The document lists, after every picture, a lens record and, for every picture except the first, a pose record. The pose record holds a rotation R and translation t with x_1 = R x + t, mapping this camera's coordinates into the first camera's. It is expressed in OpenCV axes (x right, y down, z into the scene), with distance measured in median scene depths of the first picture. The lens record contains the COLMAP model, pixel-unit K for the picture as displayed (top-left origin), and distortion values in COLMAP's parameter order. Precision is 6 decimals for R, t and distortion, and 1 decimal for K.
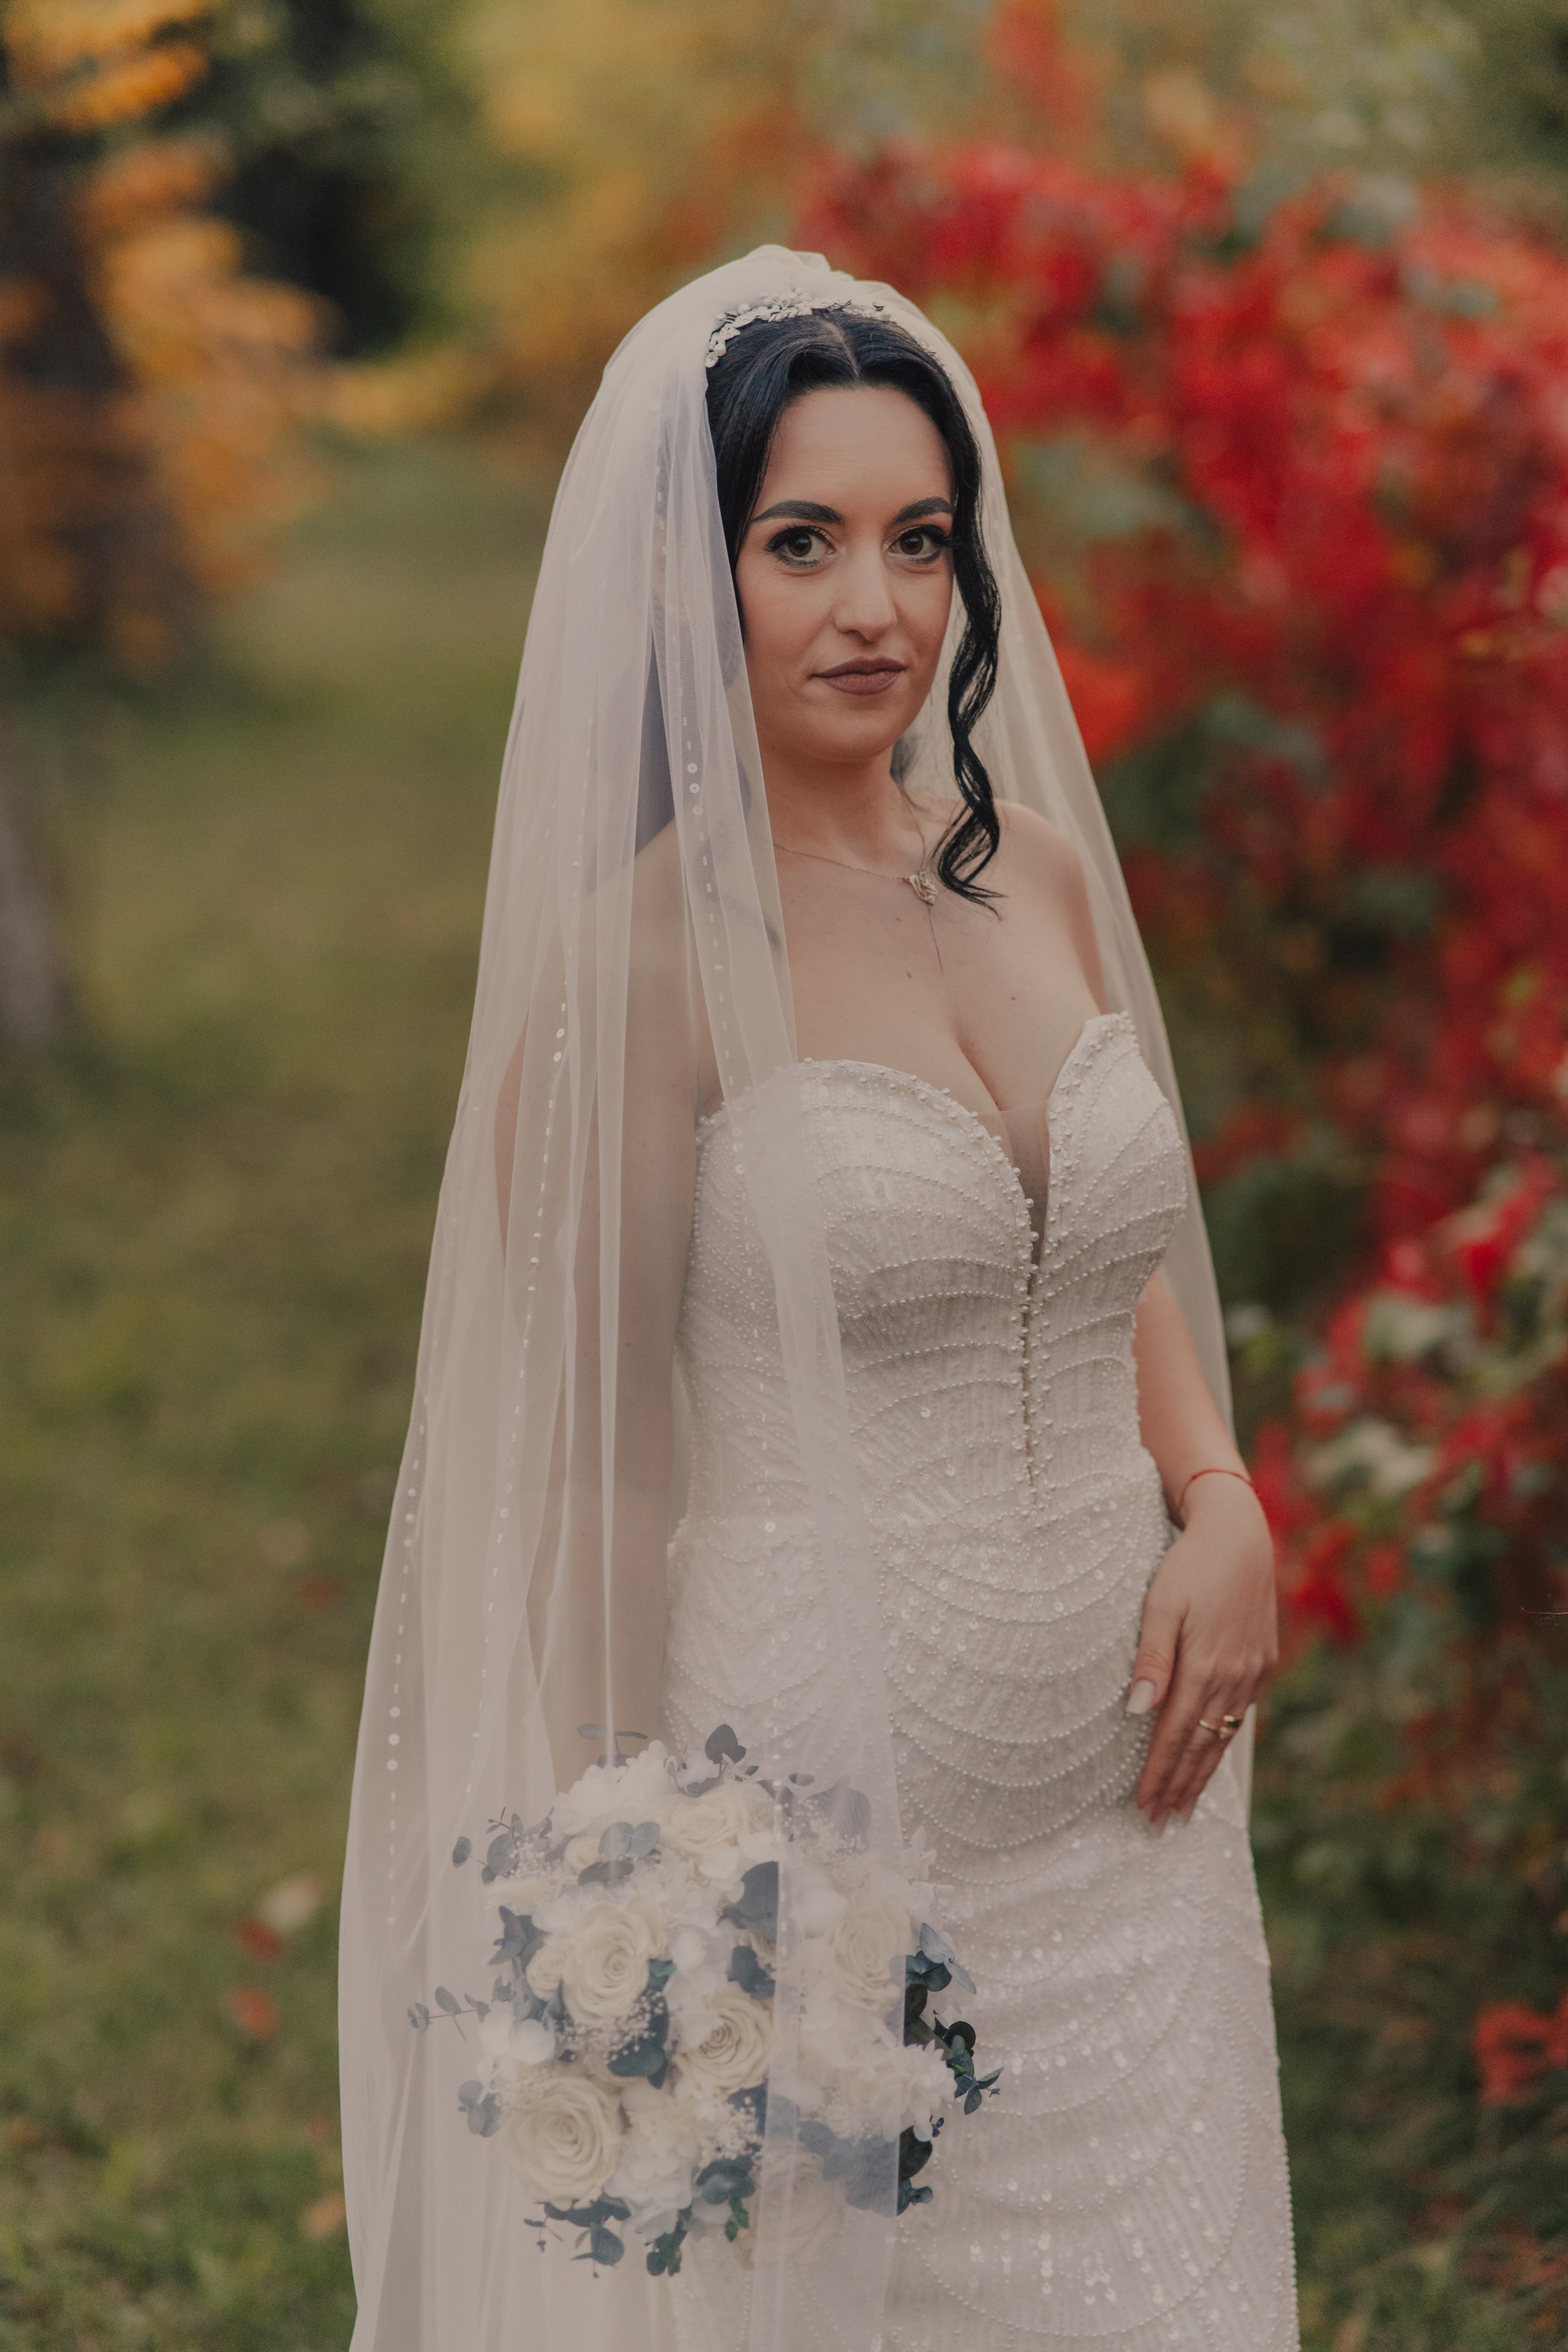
lens RADIAL K [[5787.8, 0, 769.8], [0, 5787.8, 1178.5], [0, 0, 1]] dist [1.566148, -14.557359]
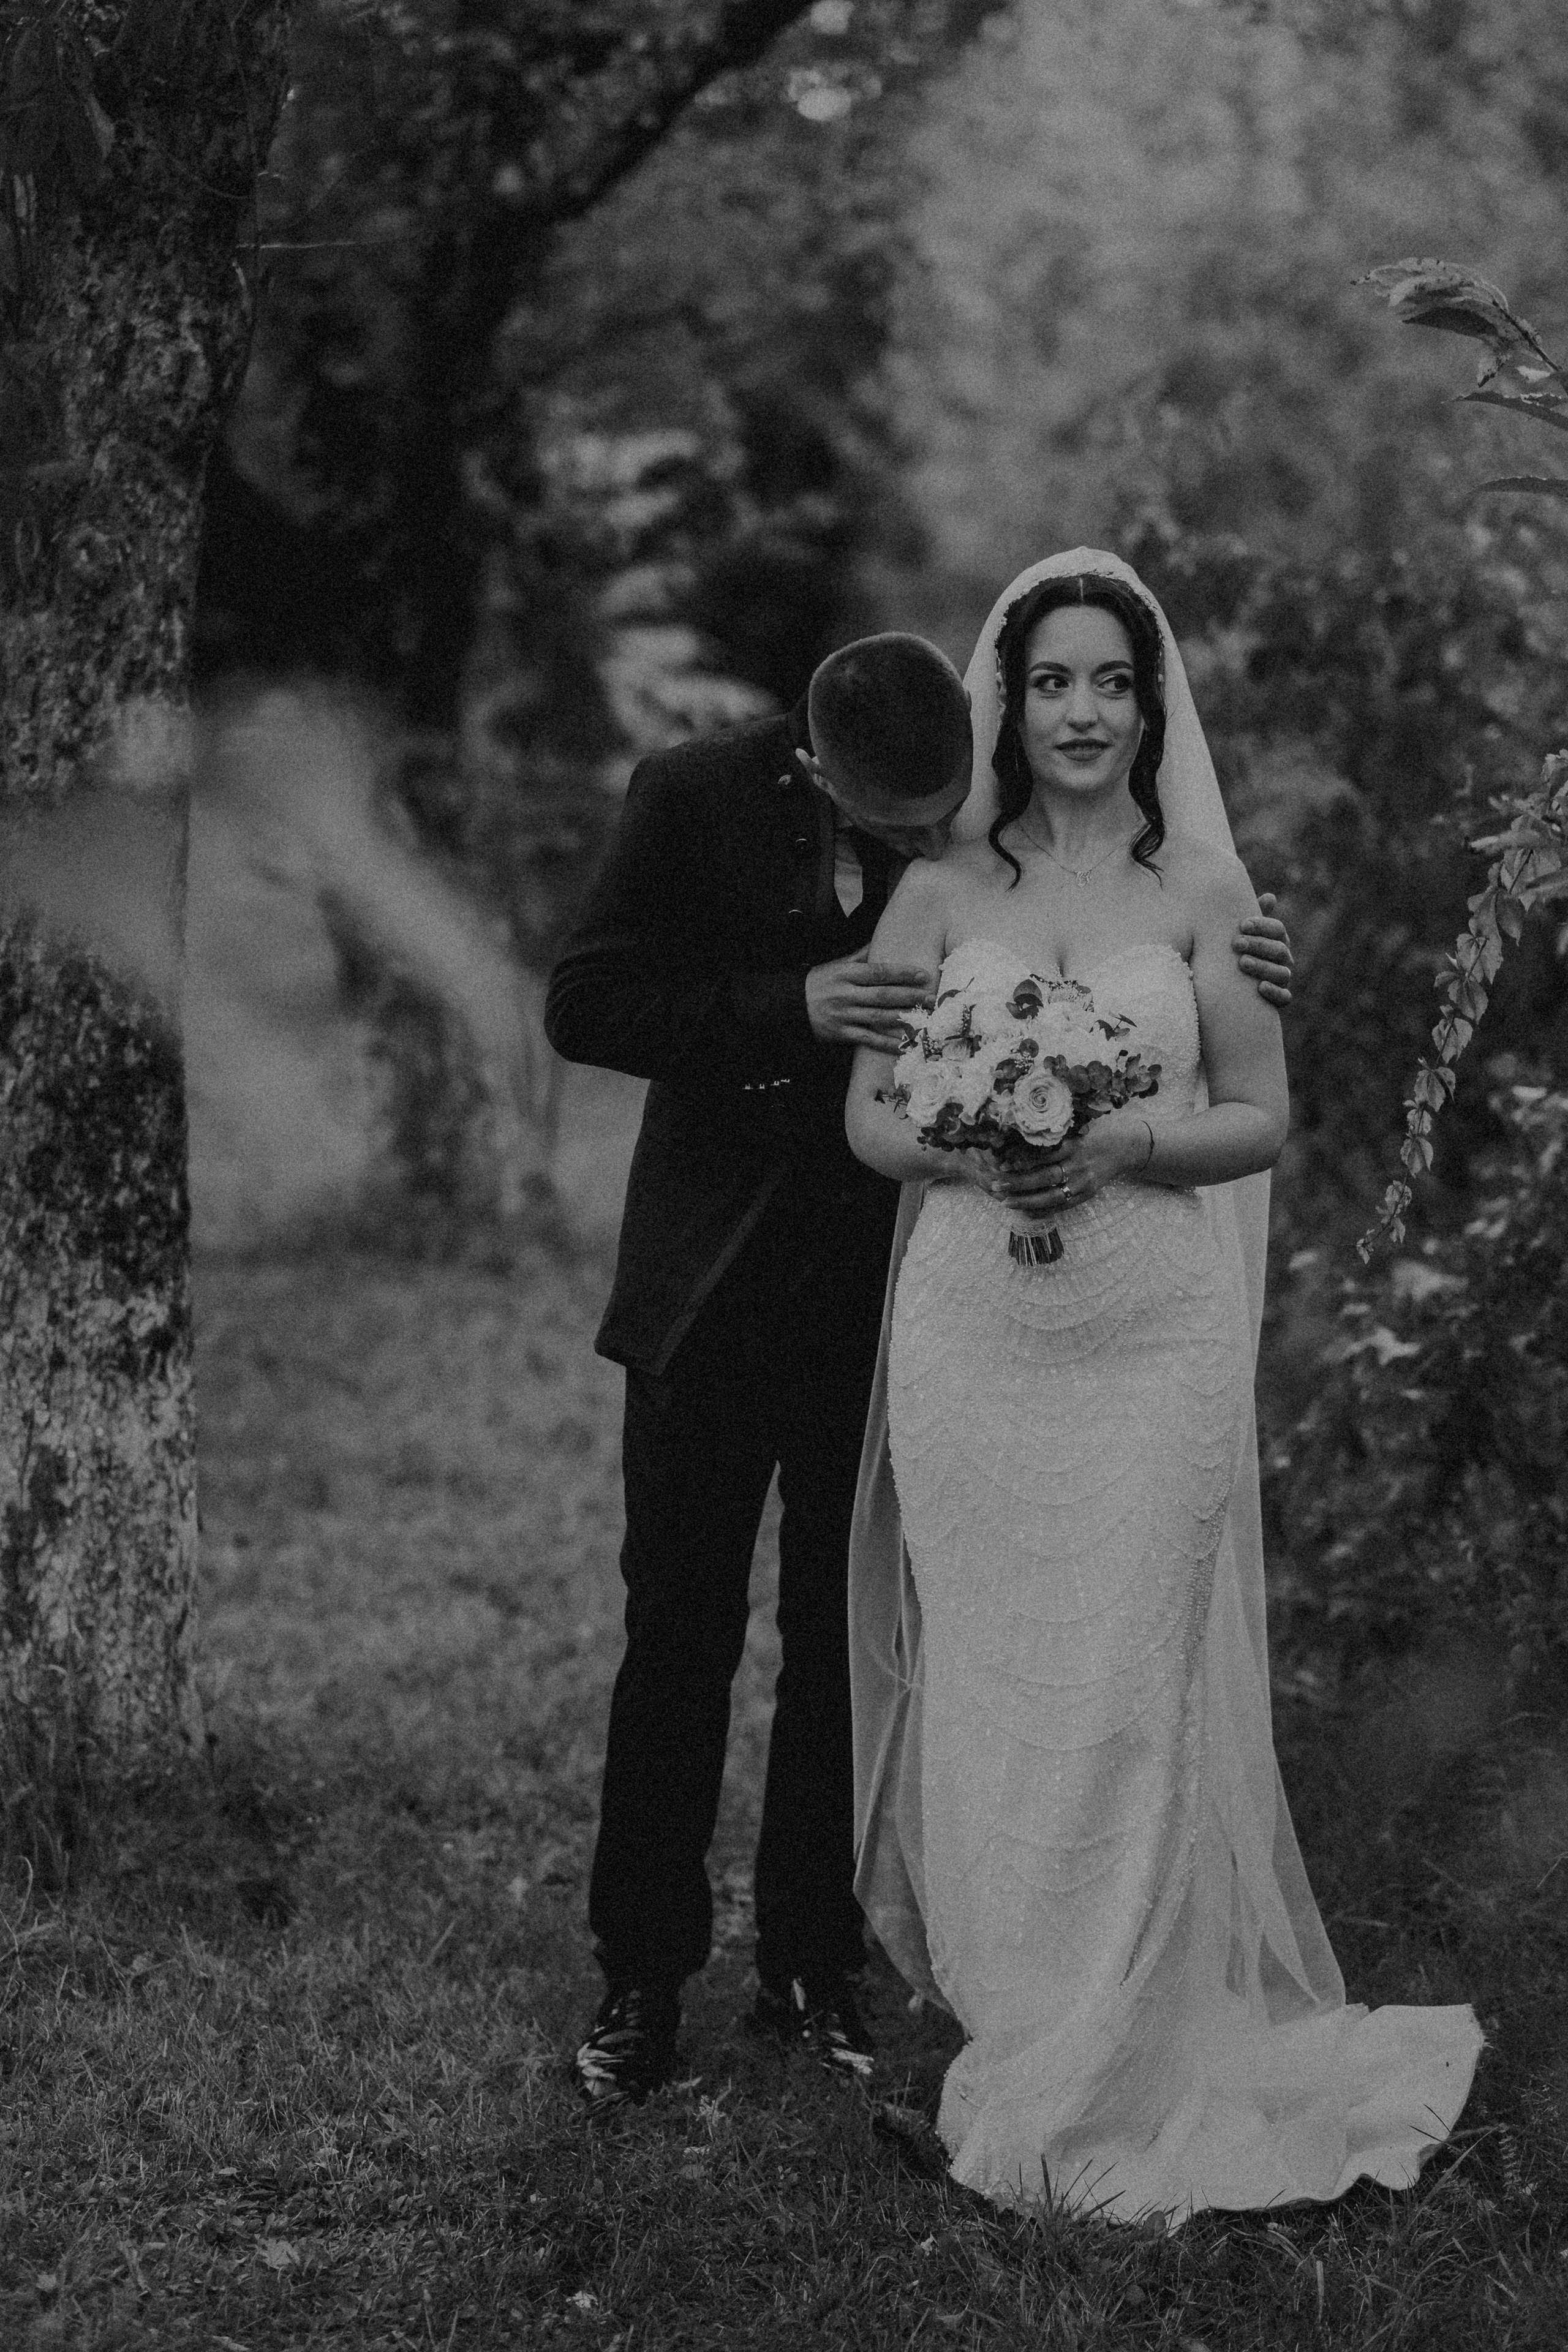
lens RADIAL K [[5874.1, 0, 794.6], [0, 5874.1, 1169.4], [0, 0, 1]] dist [0.507855, -1.775657]
pose [[0.996580, 0.042115, -0.071092, 0.055718], [-0.047388, 0.996118, -0.074187, 0.123757], [0.067692, 0.077302, 0.994707, -0.564511]]
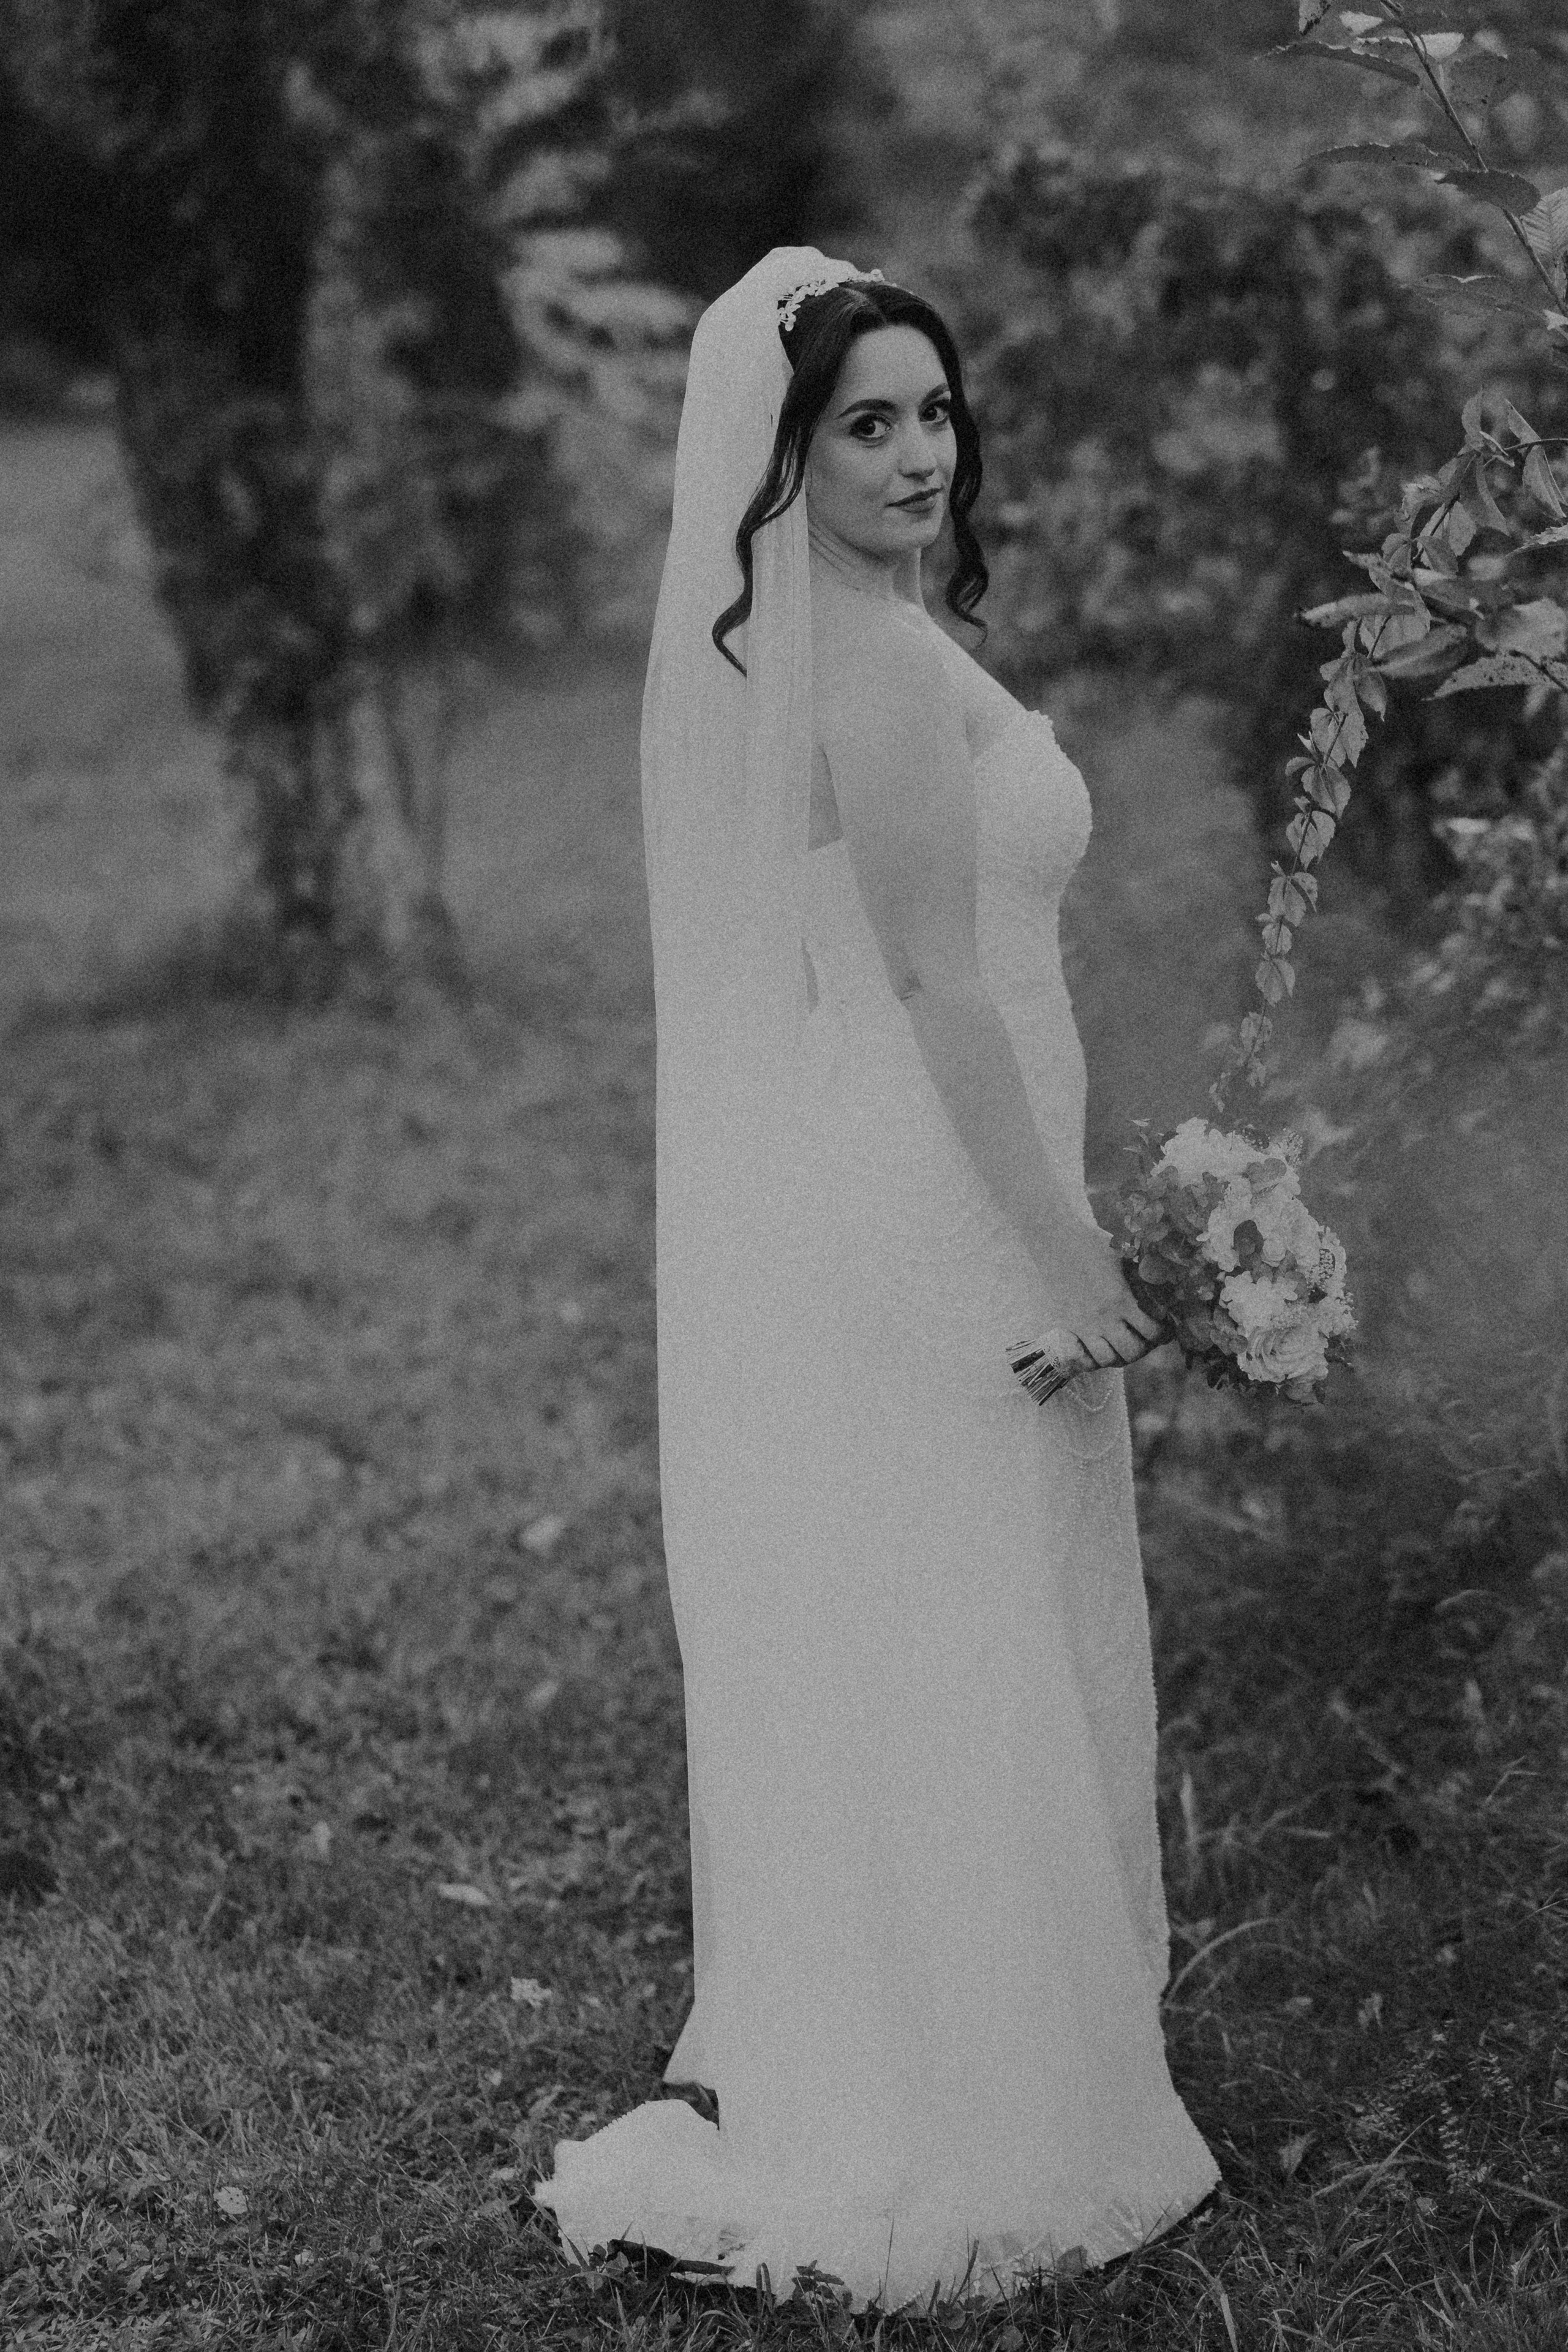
lens RADIAL K [[6394.8, 0, 739.9], [0, 6394.8, 1194.4], [0, 0, 1]] dist [0.505151, -0.748166]
pose [[0.995992, -0.008230, -0.089066, 0.102011], [0.007698, 0.999950, -0.006323, 0.068959], [0.089114, 0.005612, 0.996006, -0.451794]]
